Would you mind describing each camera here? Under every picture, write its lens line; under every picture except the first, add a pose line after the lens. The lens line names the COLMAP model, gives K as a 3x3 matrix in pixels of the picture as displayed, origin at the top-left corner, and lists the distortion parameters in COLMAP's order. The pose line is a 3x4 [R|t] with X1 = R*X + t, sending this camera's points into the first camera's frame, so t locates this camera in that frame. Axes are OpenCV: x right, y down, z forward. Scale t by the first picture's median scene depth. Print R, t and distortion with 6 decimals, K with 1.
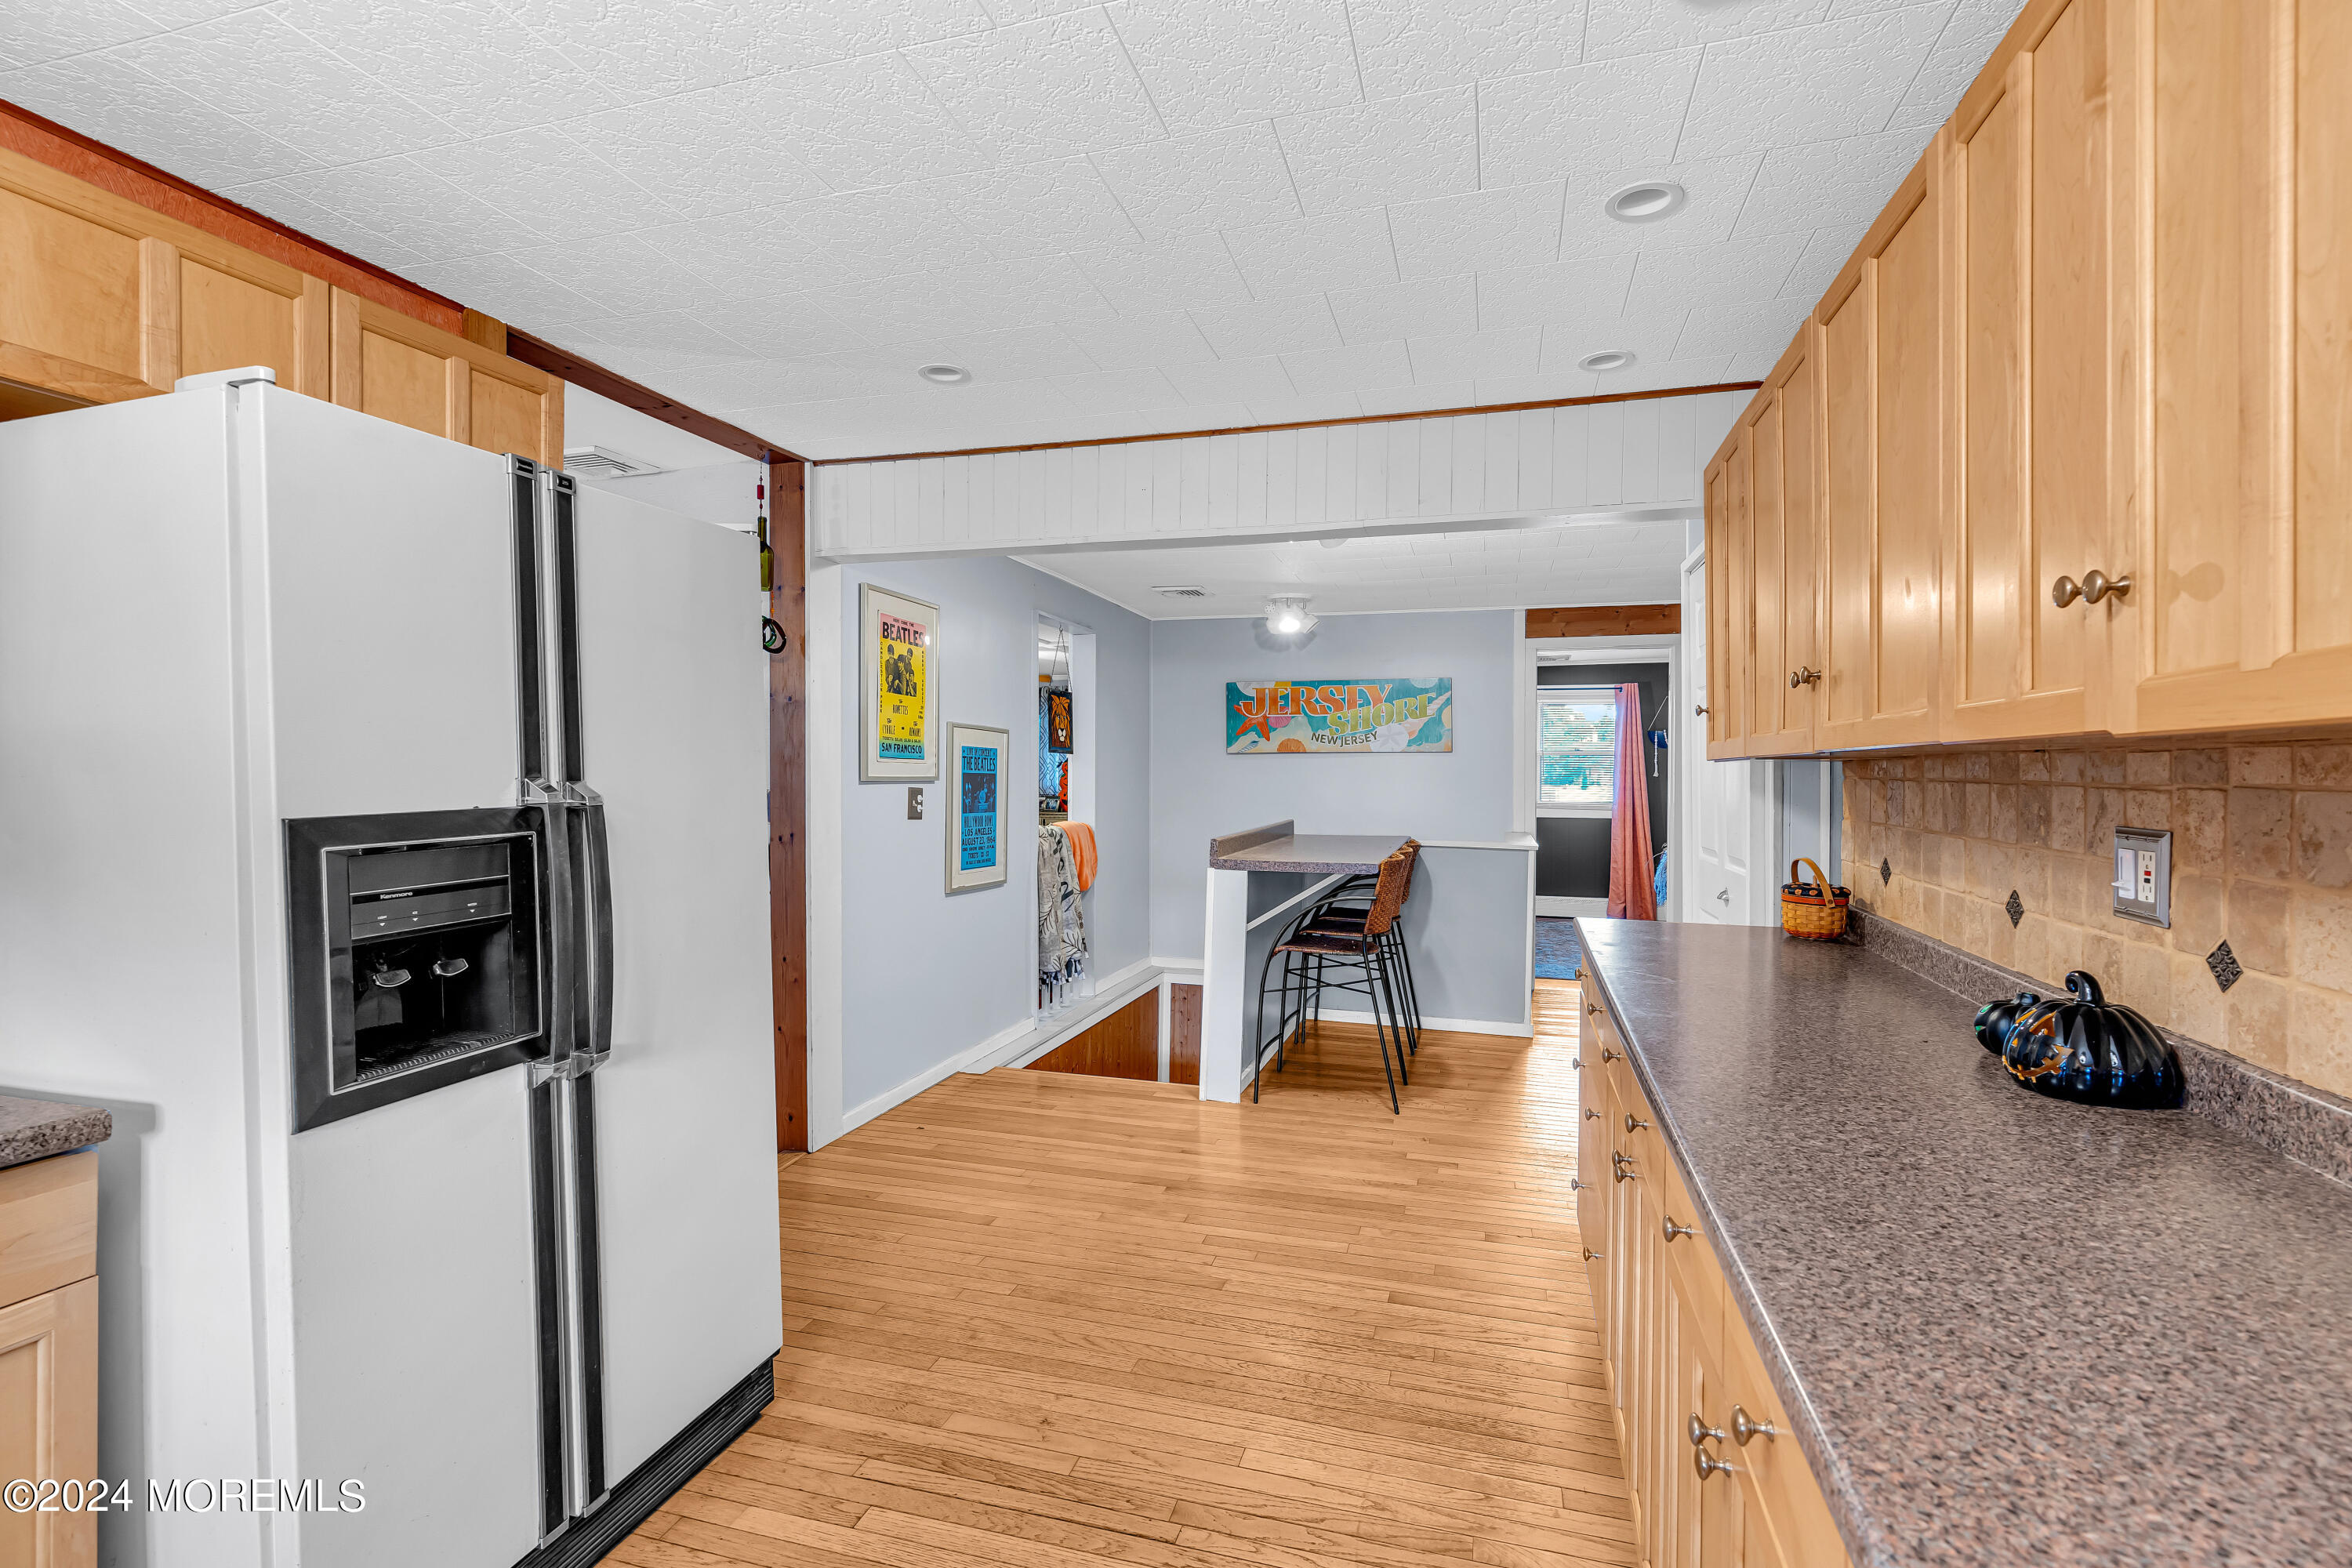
lens RADIAL K [[1066.0, 0, 1202.7], [0, 1066.0, 773.3], [0, 0, 1]] dist [-0.013351, 0.005276]
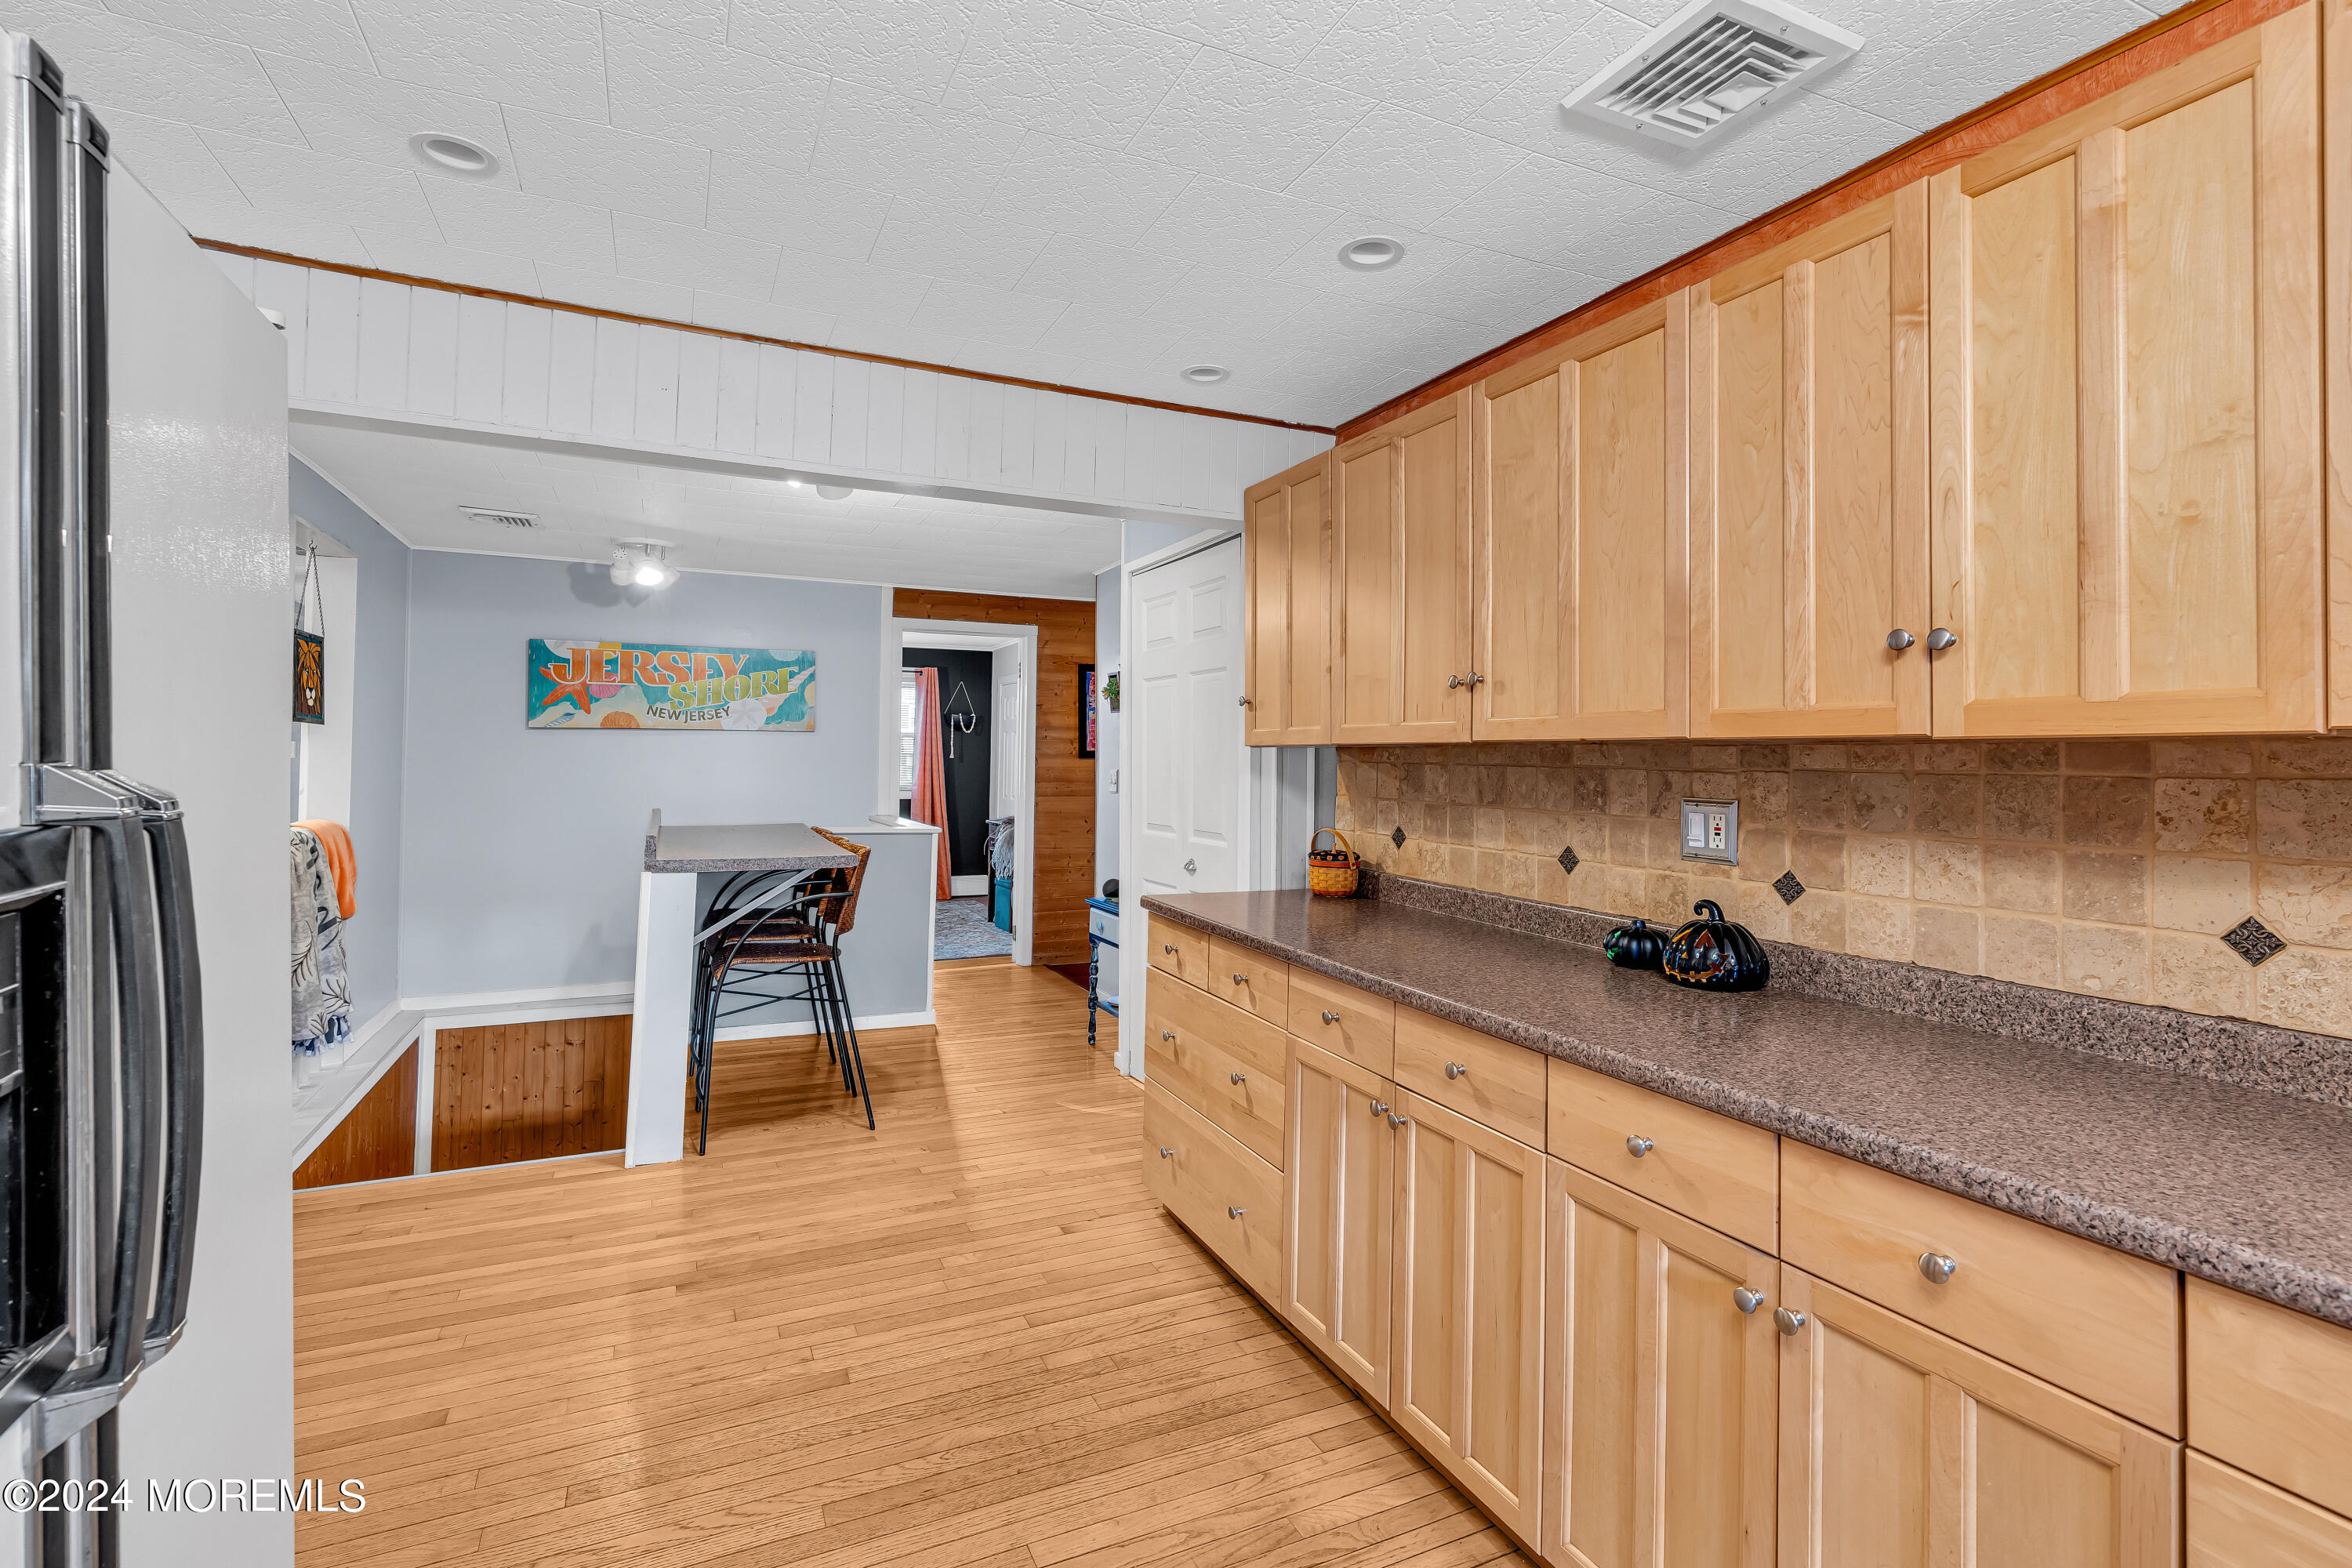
lens RADIAL K [[1066.0, 0, 1192.1], [0, 1066.0, 734.7], [0, 0, 1]] dist [-0.013351, 0.005276]
pose [[0.748510, 0.018236, 0.662873, -0.226196], [-0.006287, 0.999772, -0.020405, -0.000493], [-0.663094, 0.011106, 0.748454, 0.136936]]
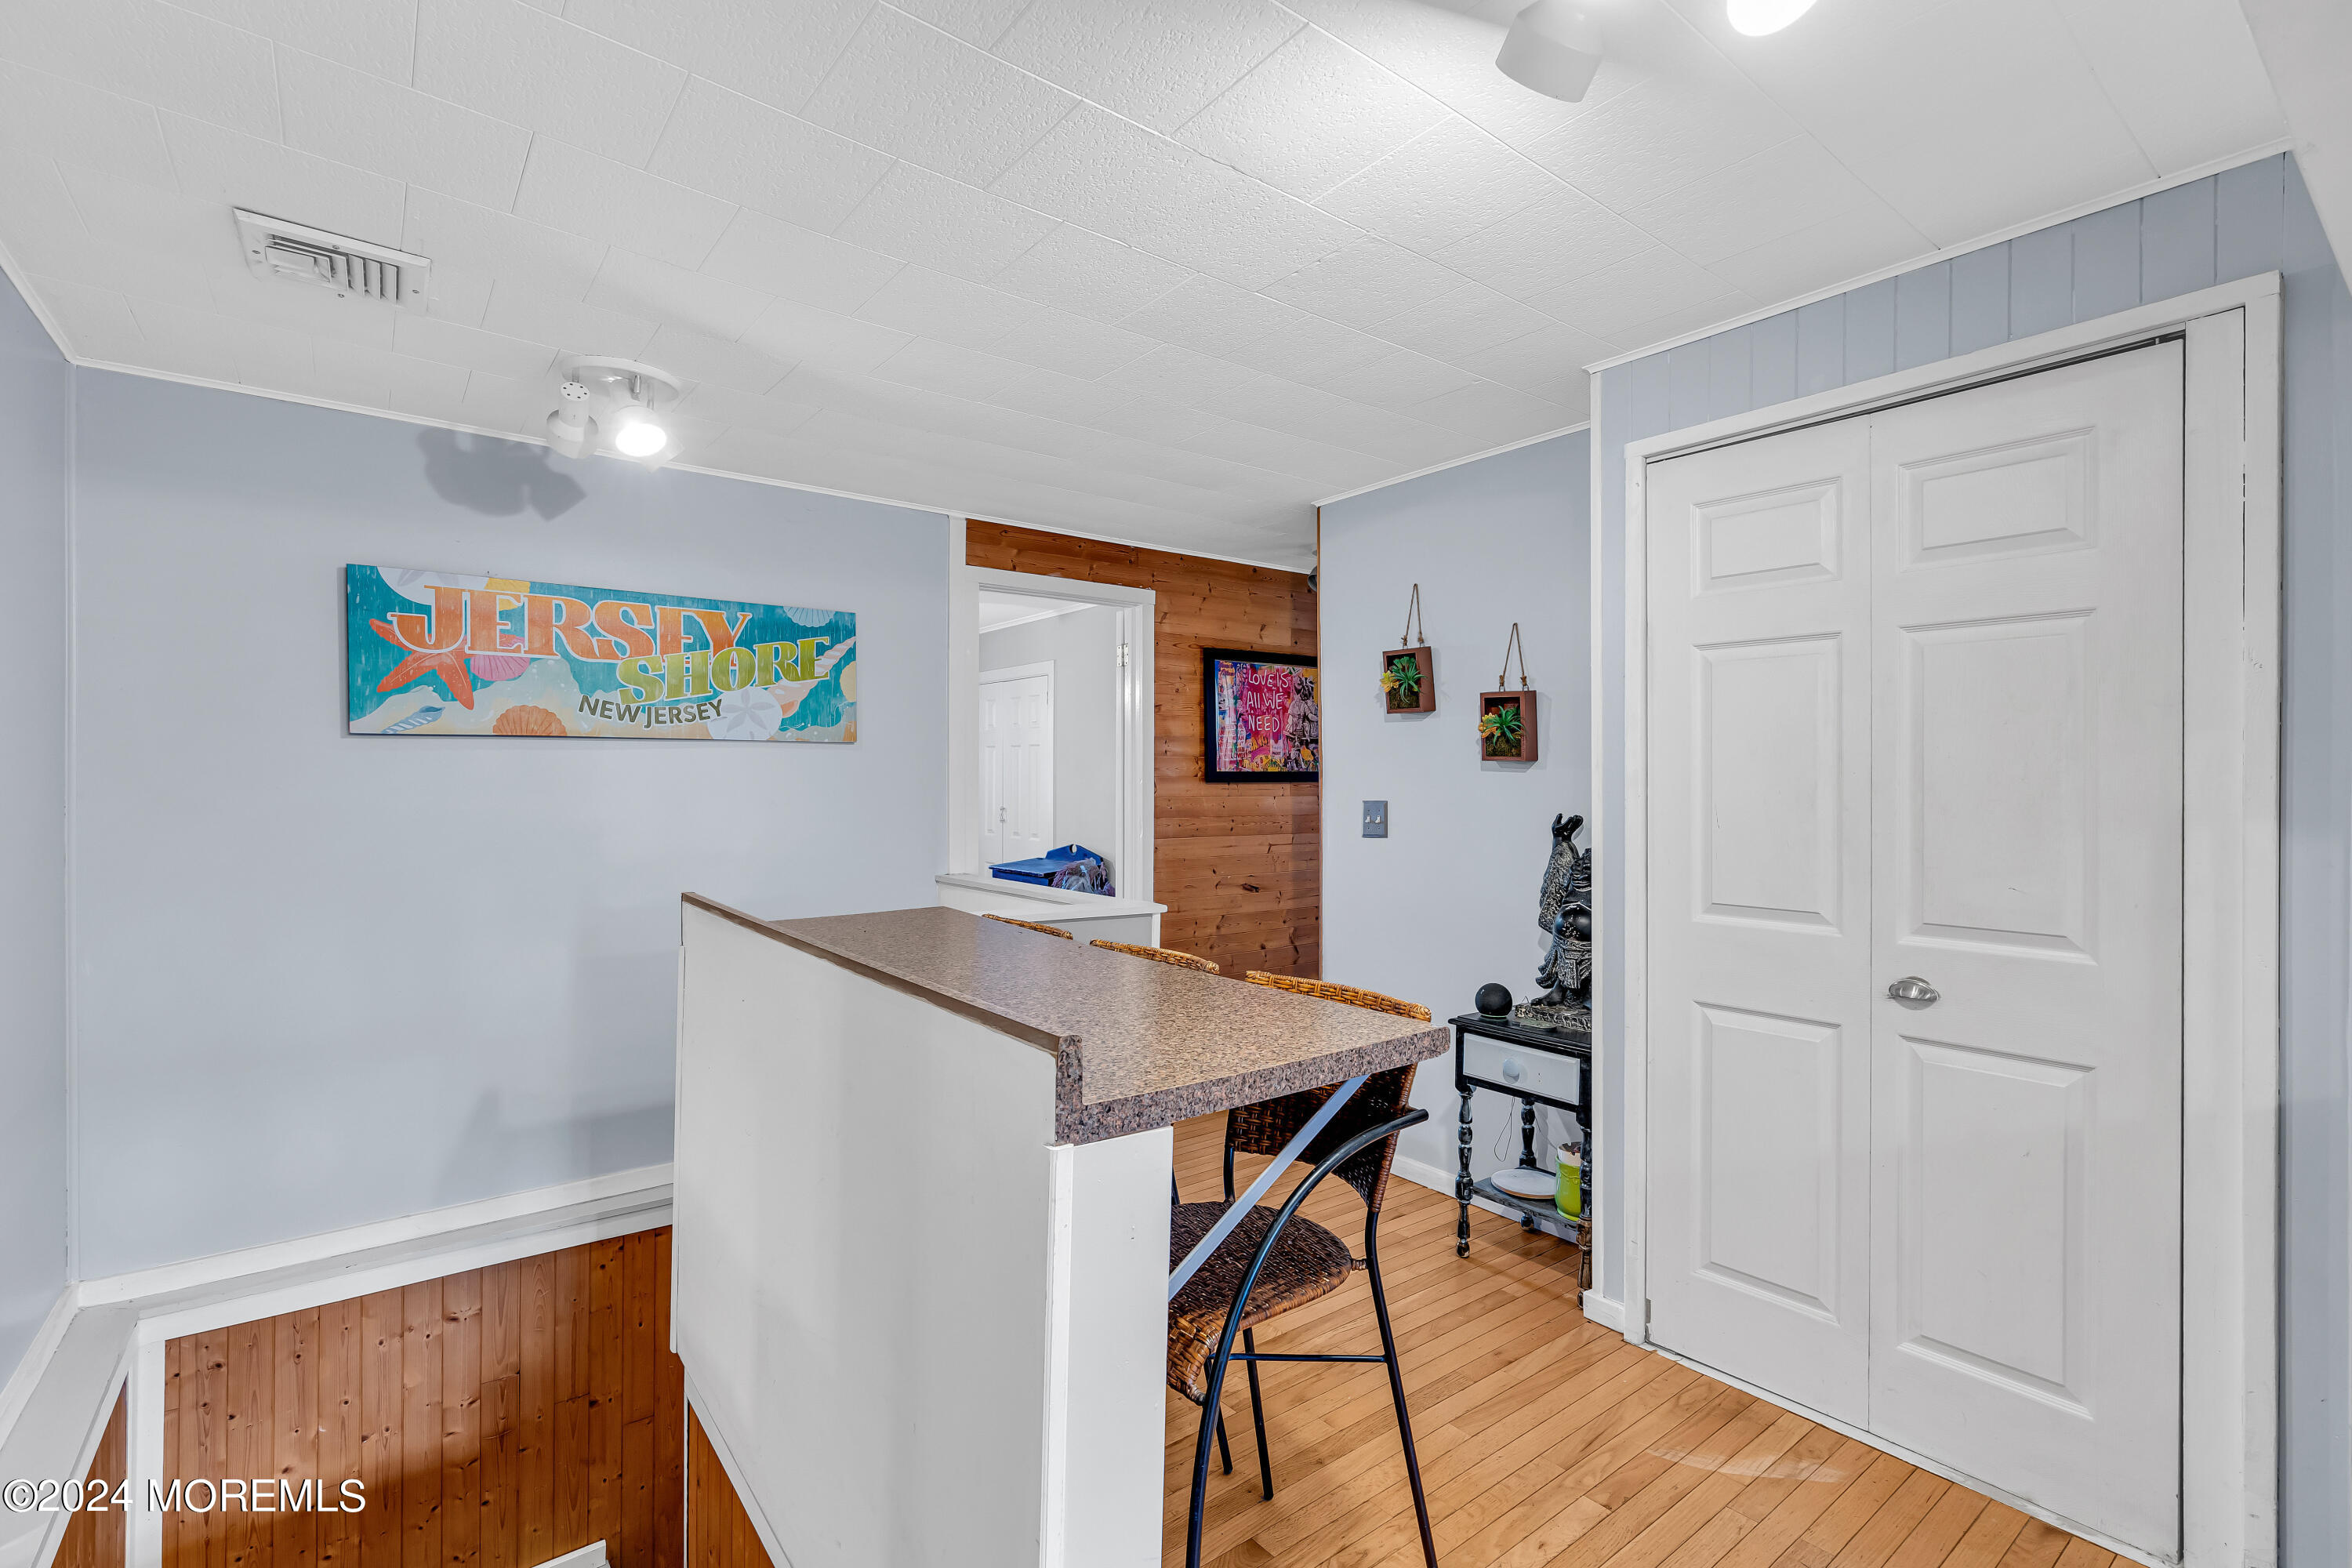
lens RADIAL K [[1066.0, 0, 1209.4], [0, 1066.0, 783.3], [0, 0, 1]] dist [-0.013351, 0.005276]
pose [[0.589080, -0.006023, 0.808052, -0.195664], [-0.000553, 0.999969, 0.007856, -0.004969], [-0.808074, -0.005075, 0.589058, 0.838498]]
